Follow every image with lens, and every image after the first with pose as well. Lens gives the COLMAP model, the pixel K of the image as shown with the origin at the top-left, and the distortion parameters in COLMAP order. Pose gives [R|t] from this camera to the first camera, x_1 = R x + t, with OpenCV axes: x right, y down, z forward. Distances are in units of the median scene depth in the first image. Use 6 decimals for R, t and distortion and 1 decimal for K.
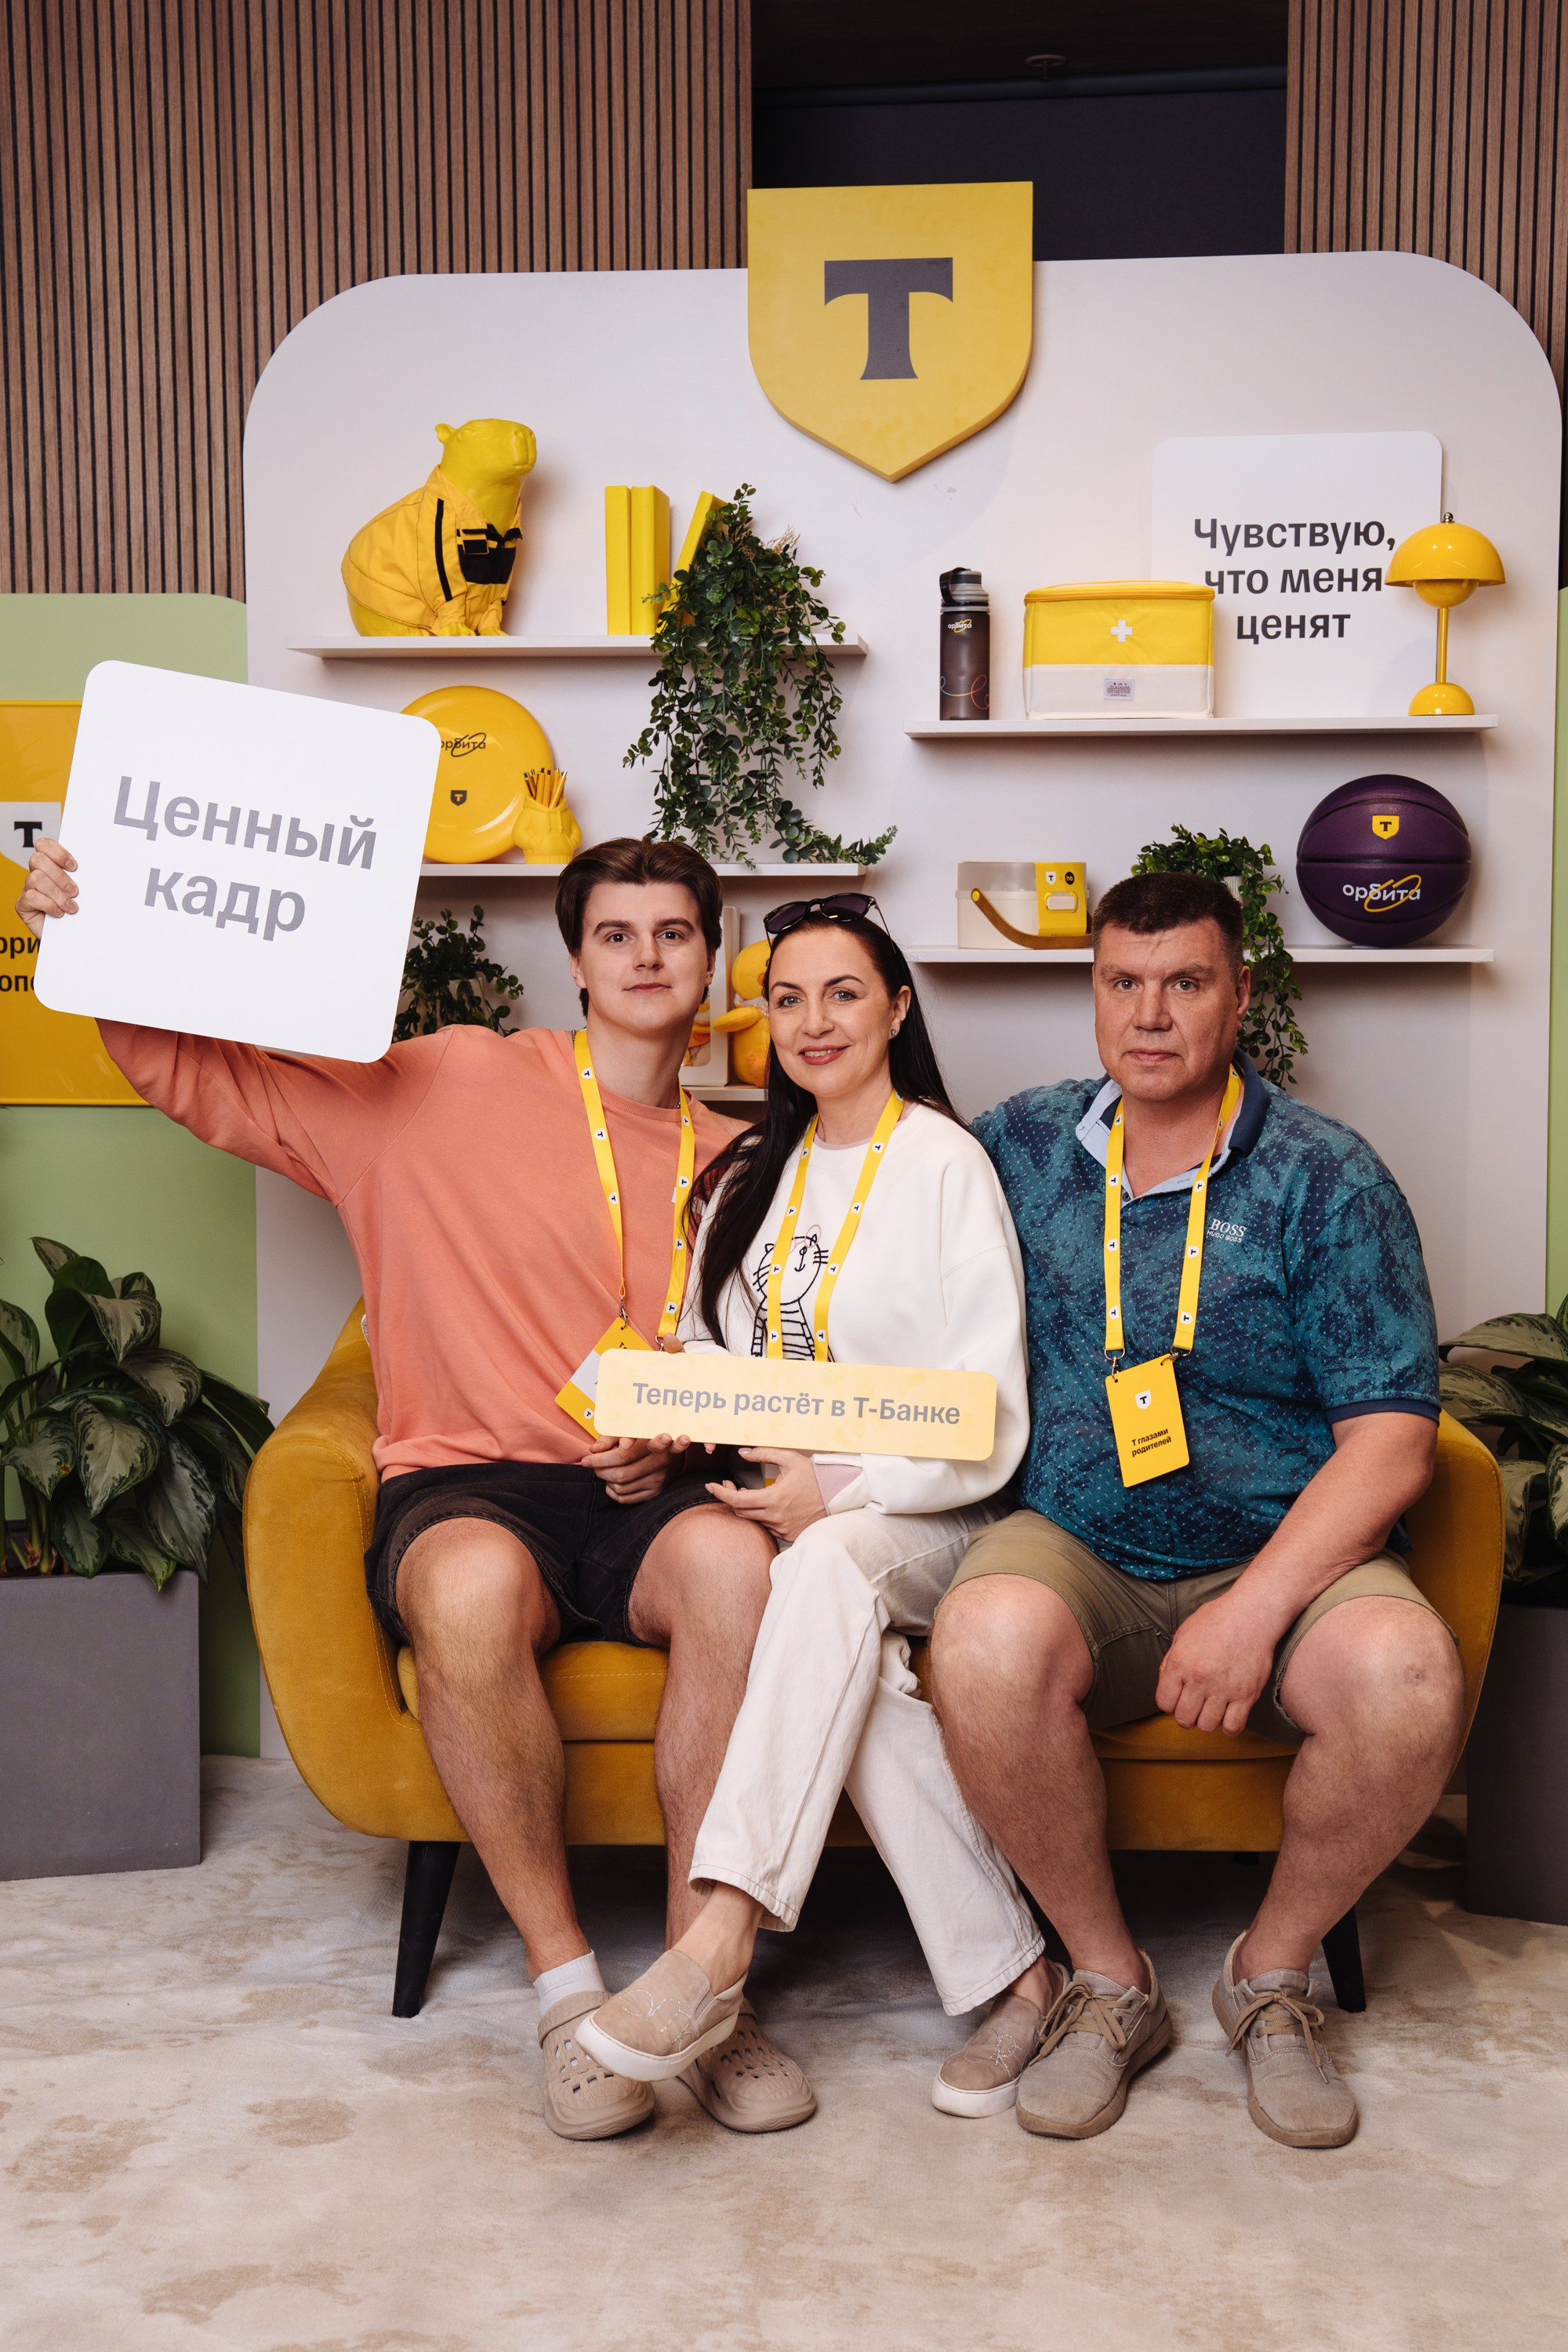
lens RADIAL K [[3176.6, 0, 765.8], [0, 3176.6, 1118.7], [0, 0, 1]] dist [0.124101, 0.000000]
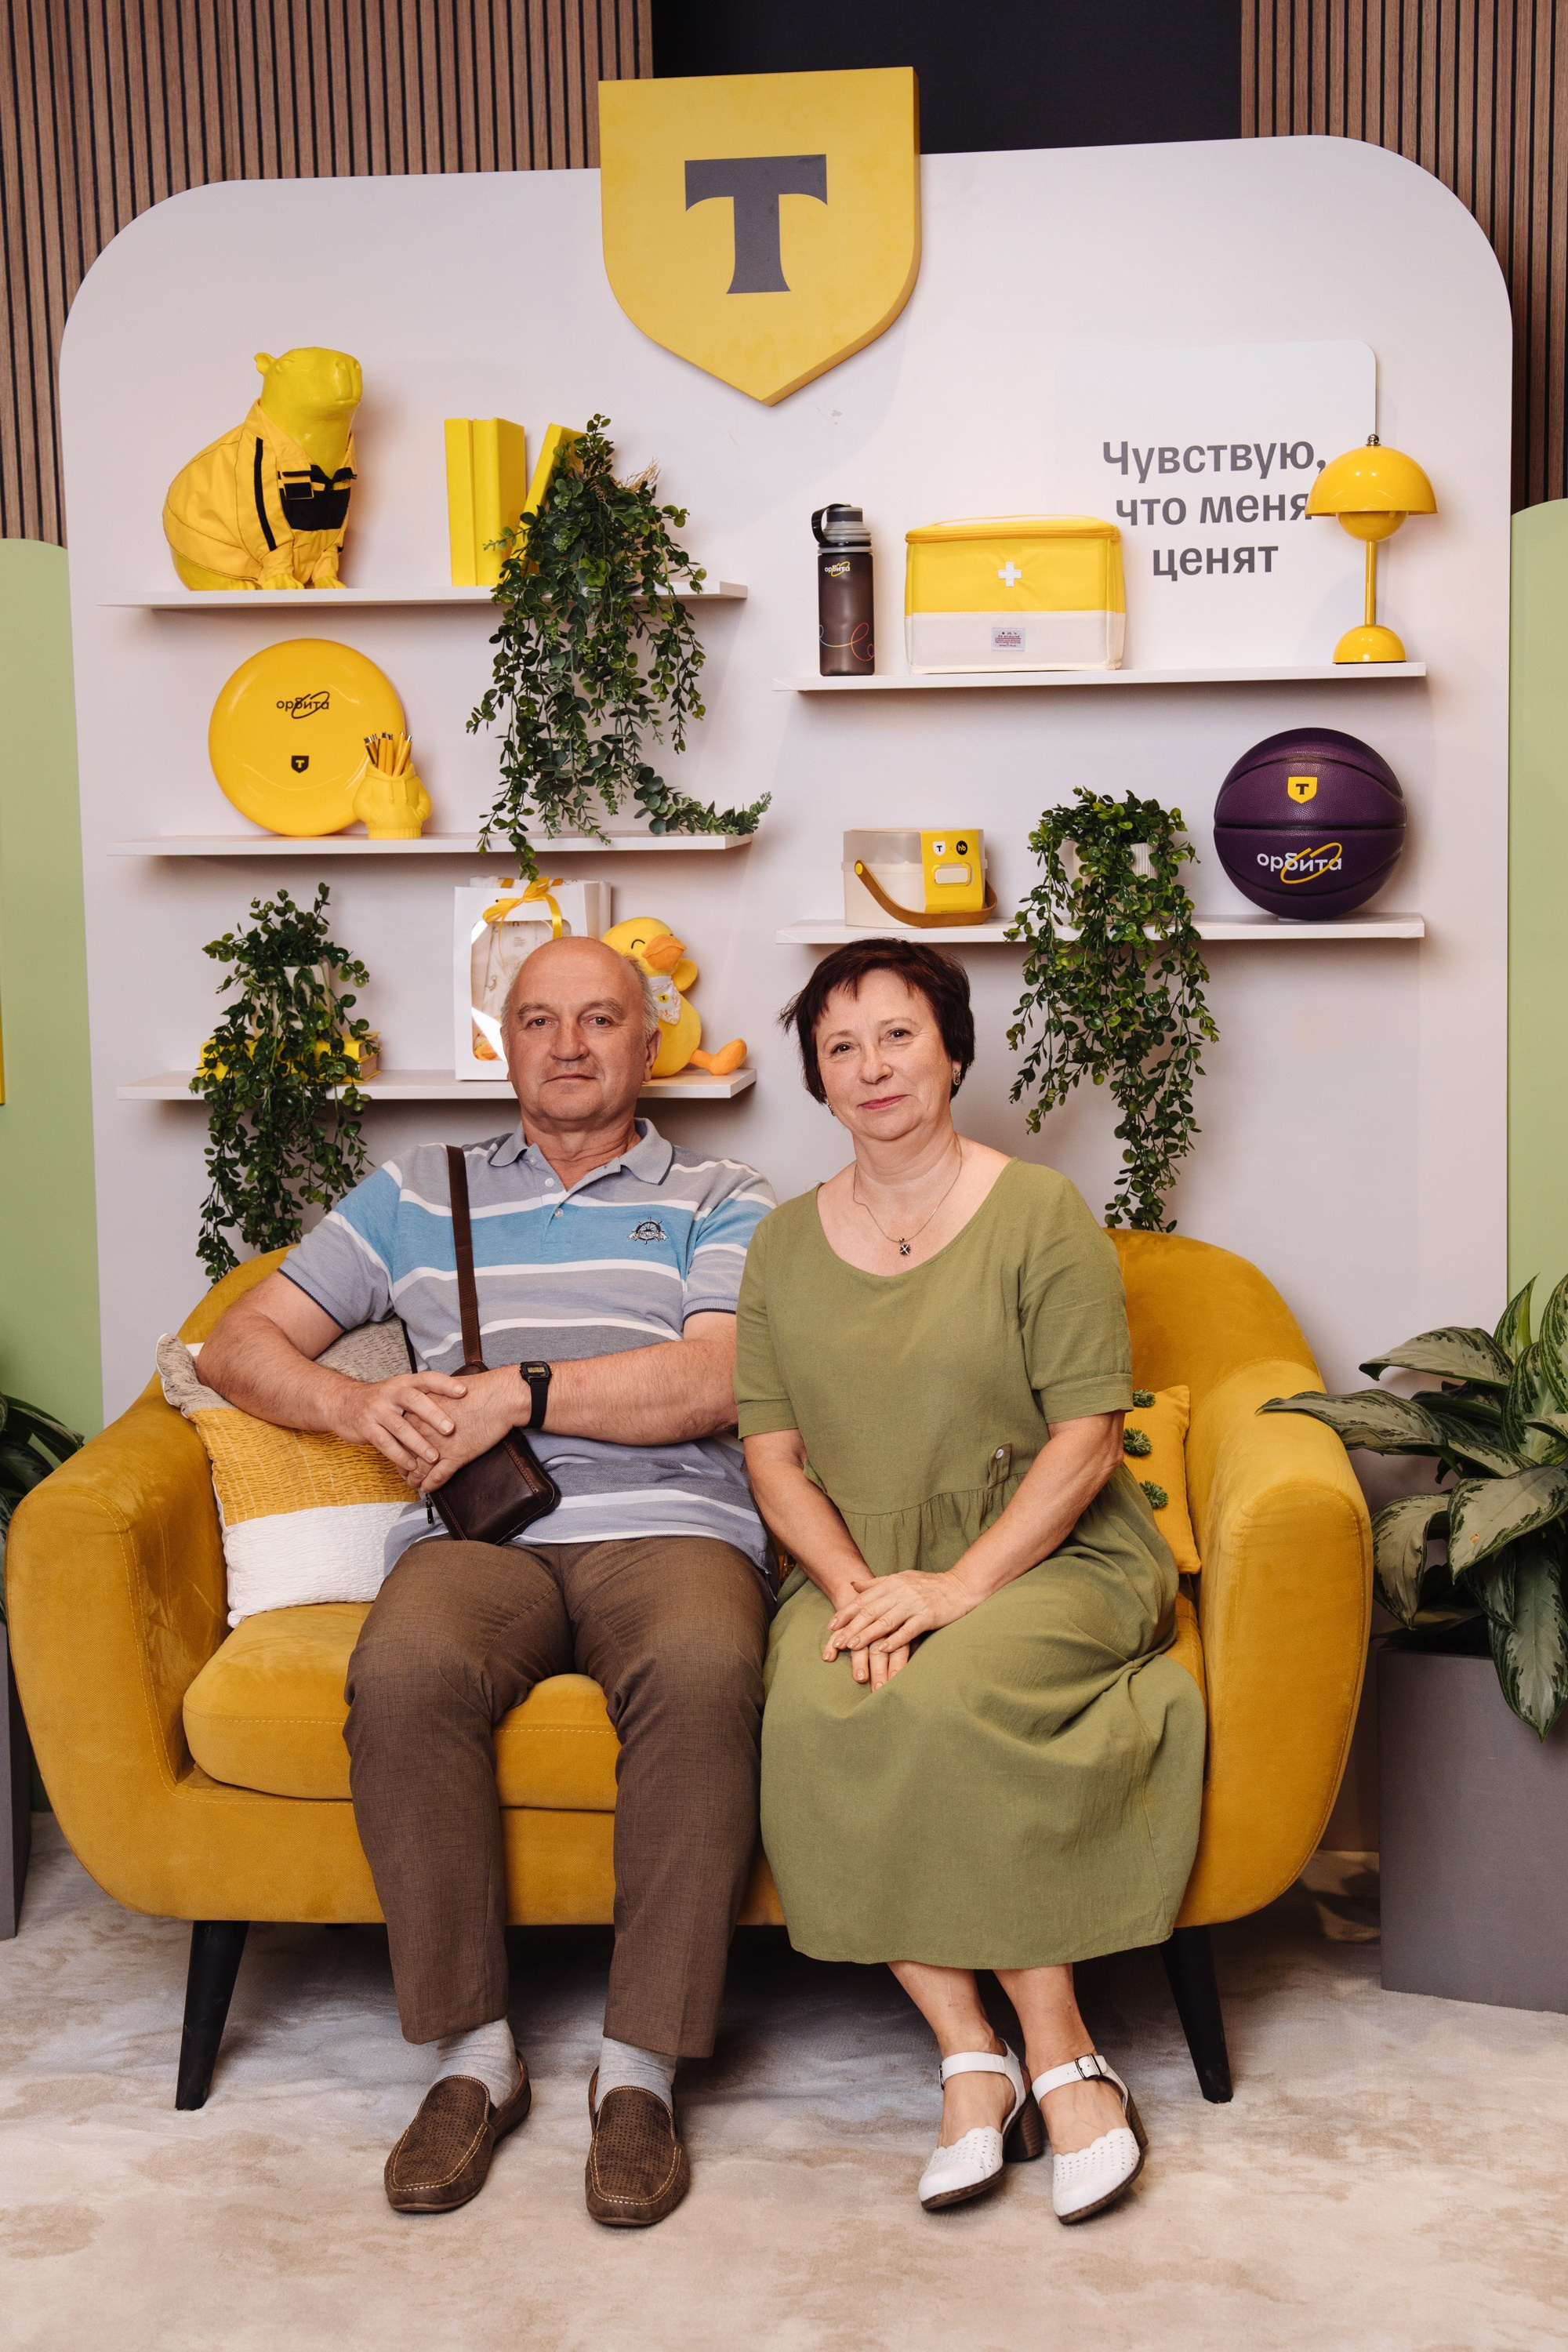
lens RADIAL K [[3679.9, 0, 818.9], [0, 3679.9, 1125.1], [0, 0, 1]] dist [0.185744, 0.000000]
pose [[0.998579, -0.010573, -0.052229, 0.109172], [0.012243, 0.999421, 0.031752, -0.030757], [0.051863, -0.032346, 0.998130, -0.049578]]
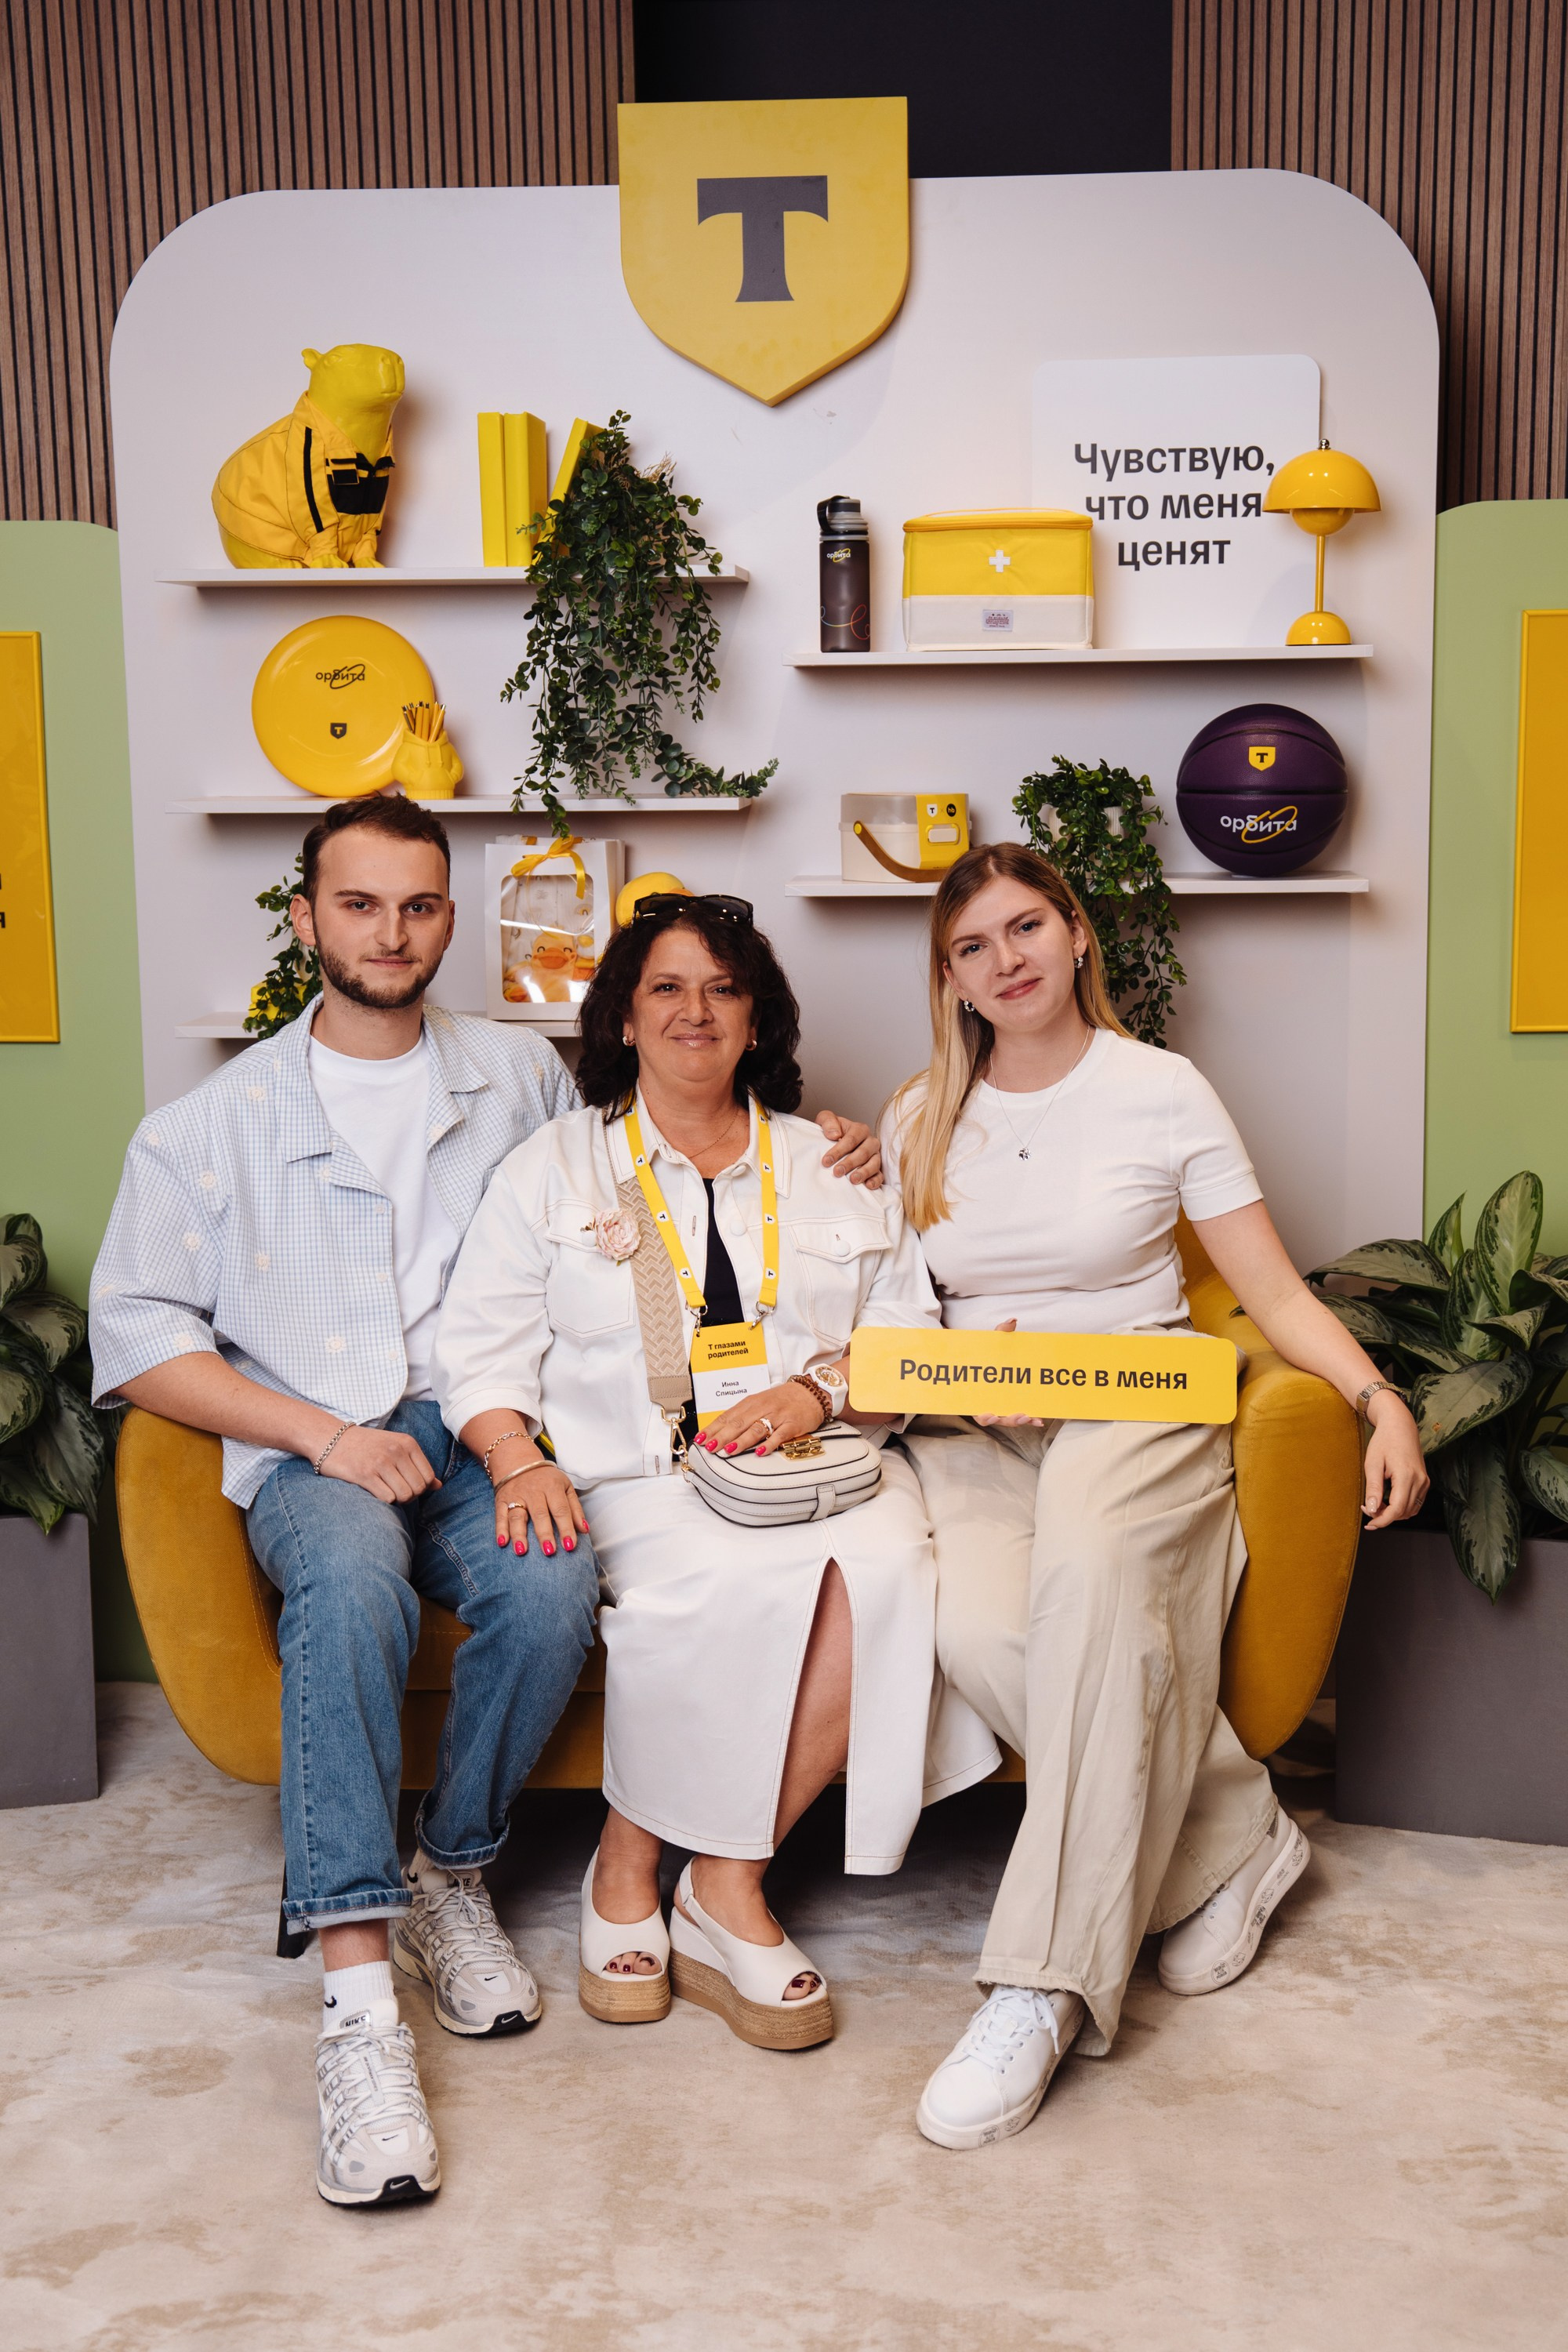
lens RADIAL K [[3103.7, 0, 838.3], [0, 3103.7, 1178.4], [0, 0, 1]] dist [0.111302, 0.000000]
pose [[0.999489, -0.012763, 0.029317, 0.029882], [0.010766, 0.997677, 0.067270, -0.026369], [-0.030108, -0.066920, 0.997304, 0.018116]]
